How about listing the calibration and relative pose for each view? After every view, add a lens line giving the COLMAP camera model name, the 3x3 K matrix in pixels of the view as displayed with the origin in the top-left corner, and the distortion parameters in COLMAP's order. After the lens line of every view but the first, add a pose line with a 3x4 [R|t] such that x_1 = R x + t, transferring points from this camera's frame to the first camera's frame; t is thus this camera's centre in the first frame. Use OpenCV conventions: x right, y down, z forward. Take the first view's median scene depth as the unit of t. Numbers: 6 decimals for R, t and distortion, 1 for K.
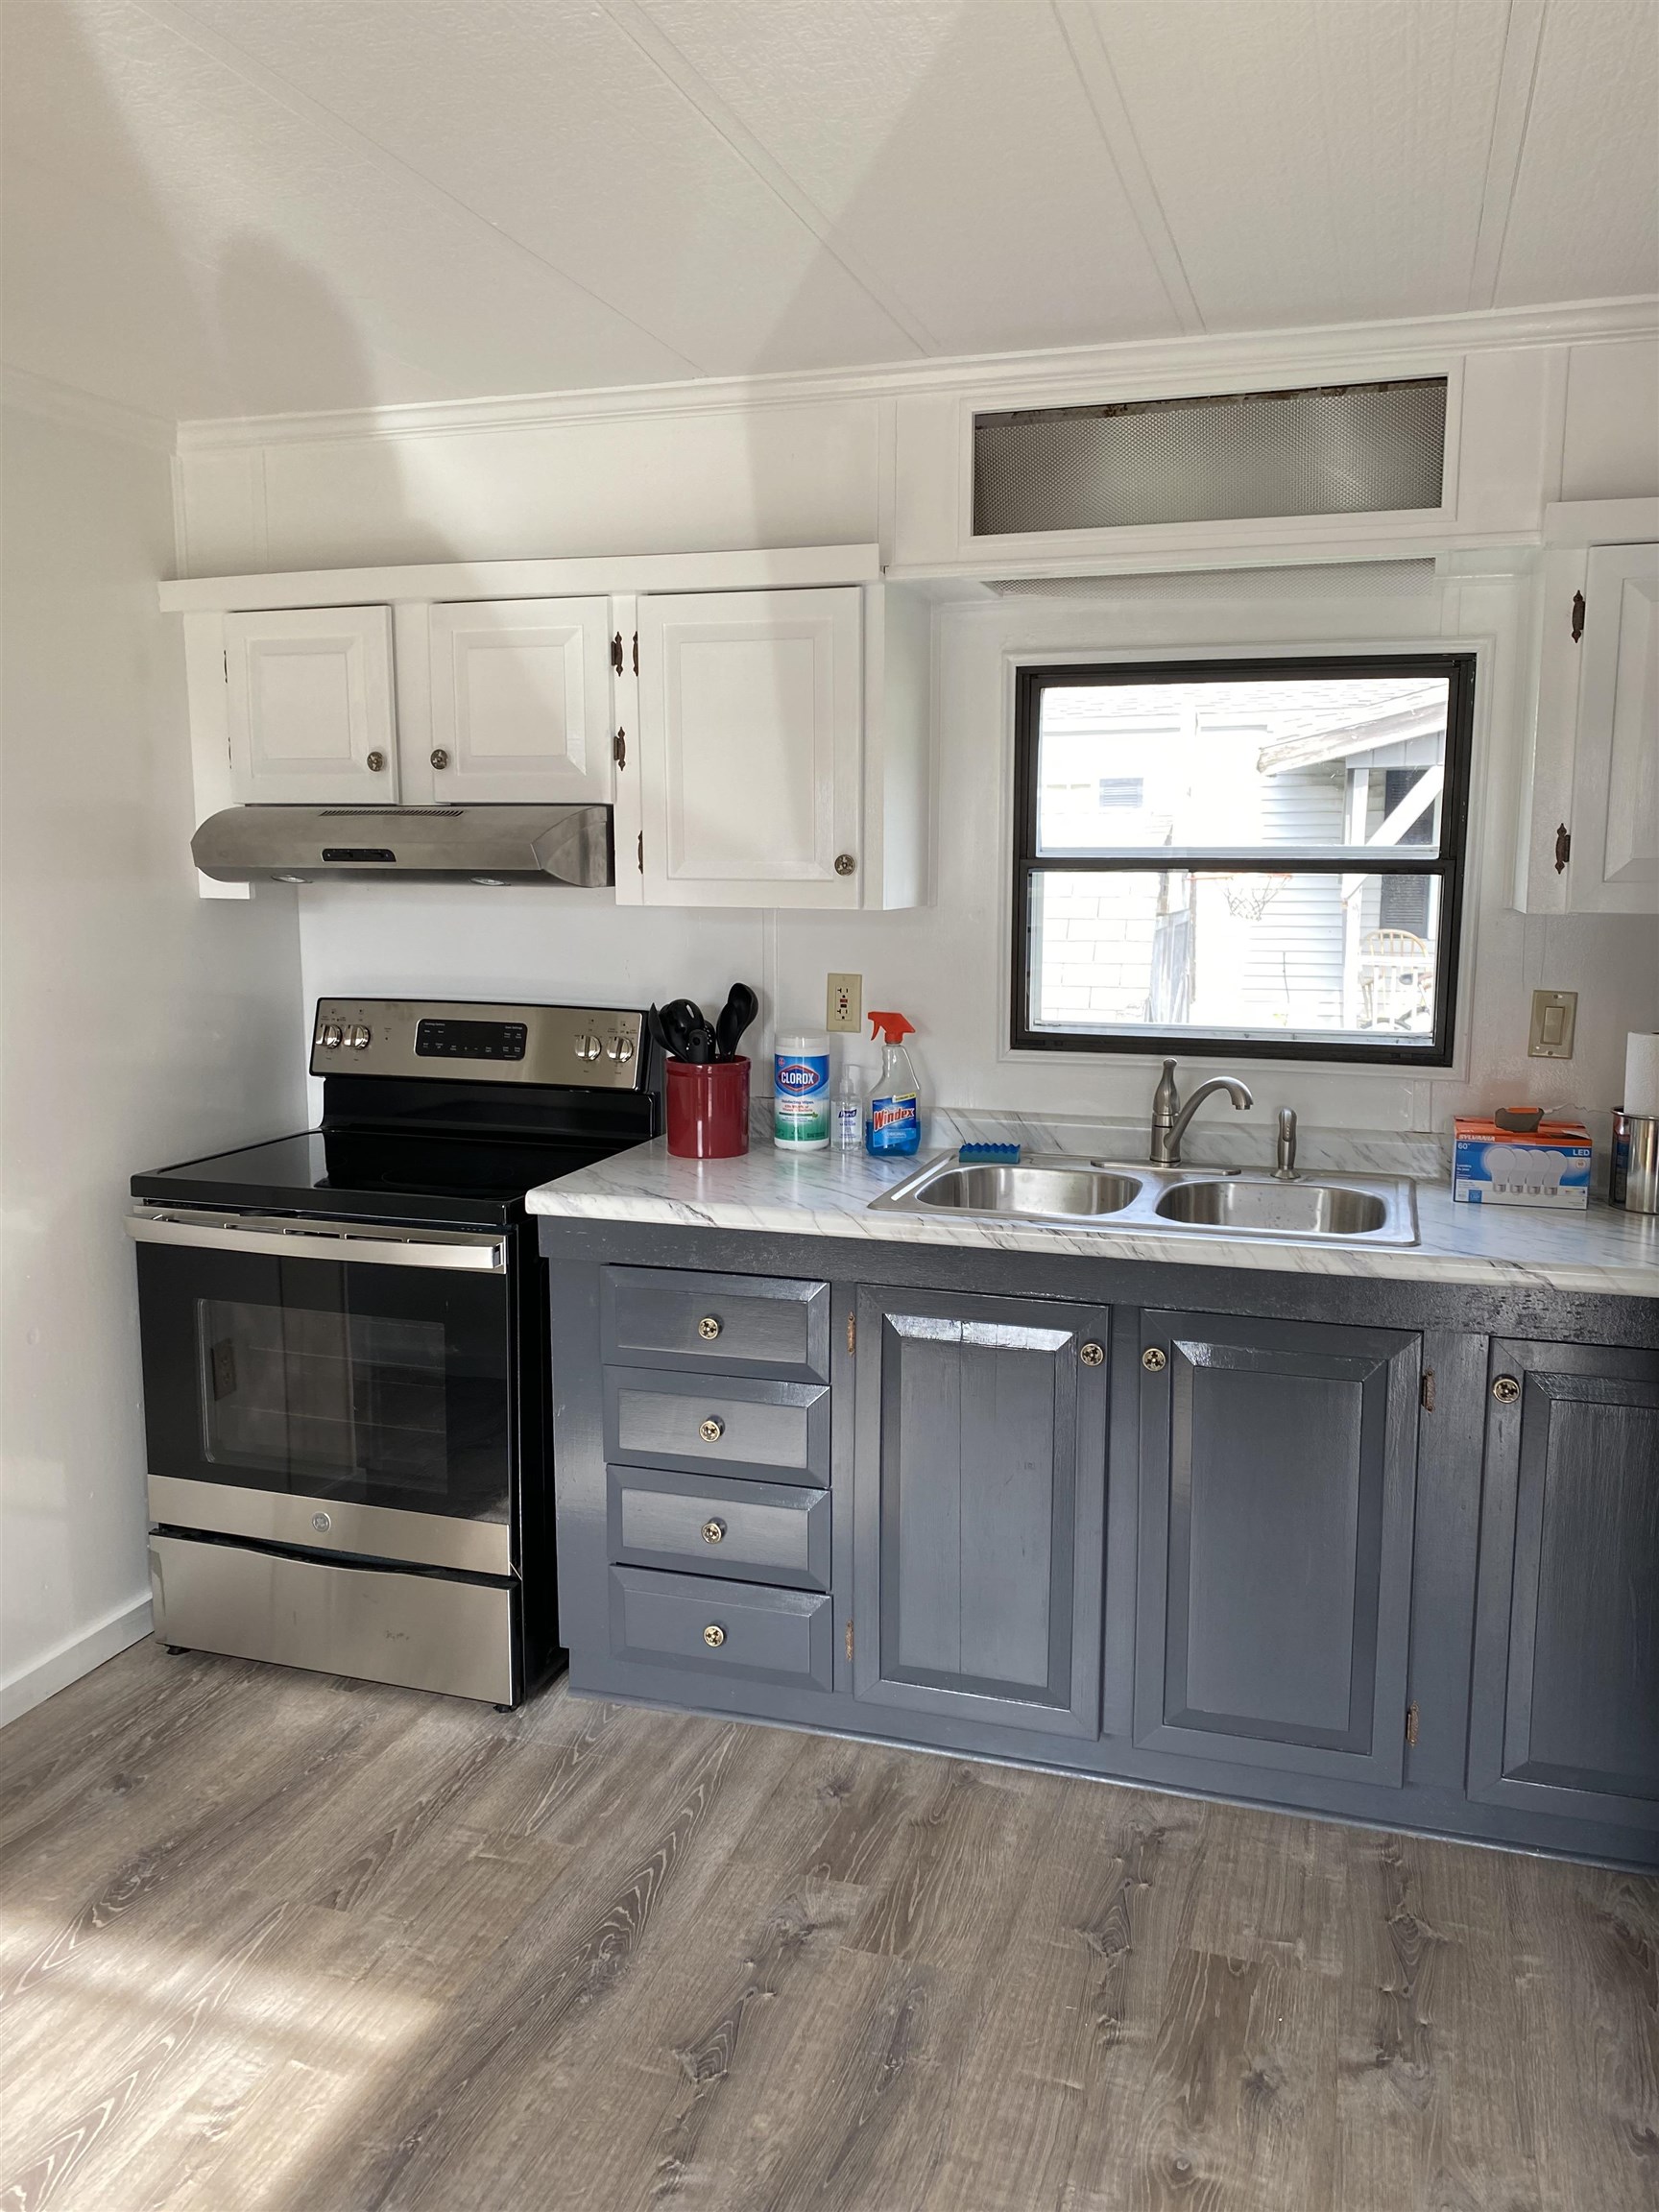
lens RADIAL K [[1696.2, 0, 832.3], [0, 1696.2, 1097.7], [0, 0, 1]] dist [0.034458, -0.021656]
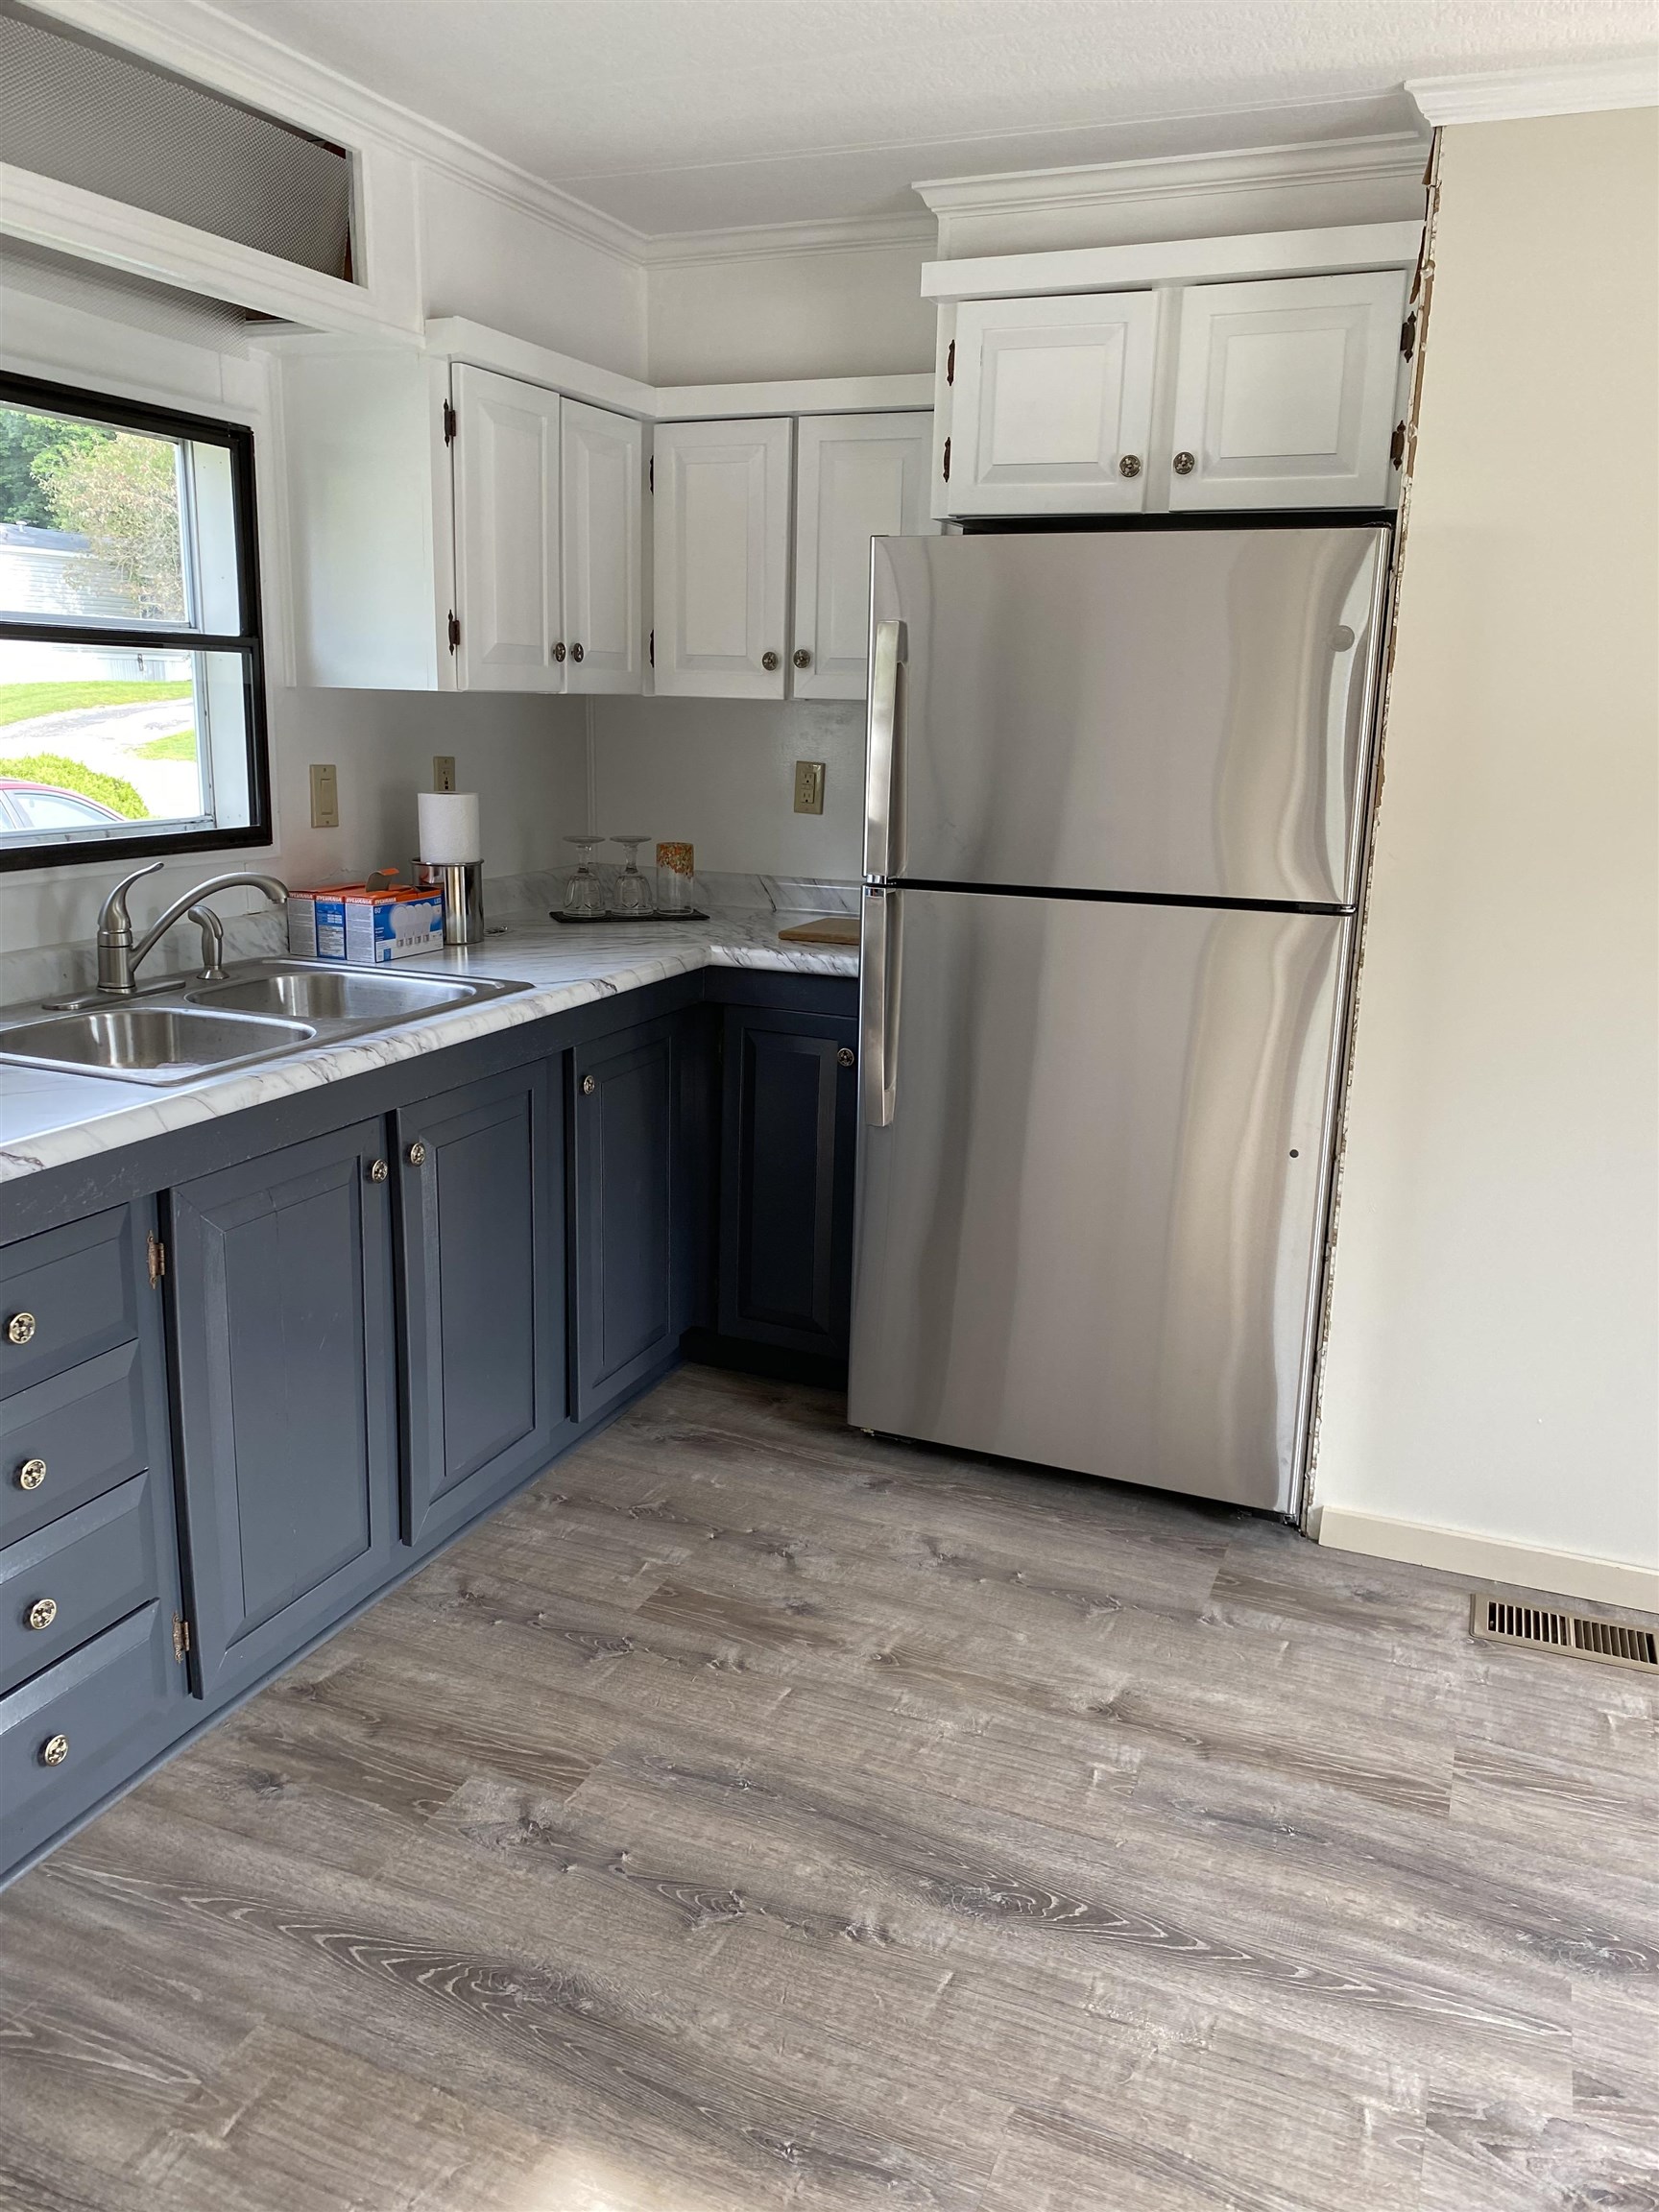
lens RADIAL K [[1696.2, 0, 825.0], [0, 1696.2, 1108.4], [0, 0, 1]] dist [0.034458, -0.021656]
pose [[0.084191, -0.241413, 0.966763, -0.782438], [0.118709, 0.965729, 0.230817, -0.075842], [-0.989353, 0.095331, 0.109963, 0.692529]]
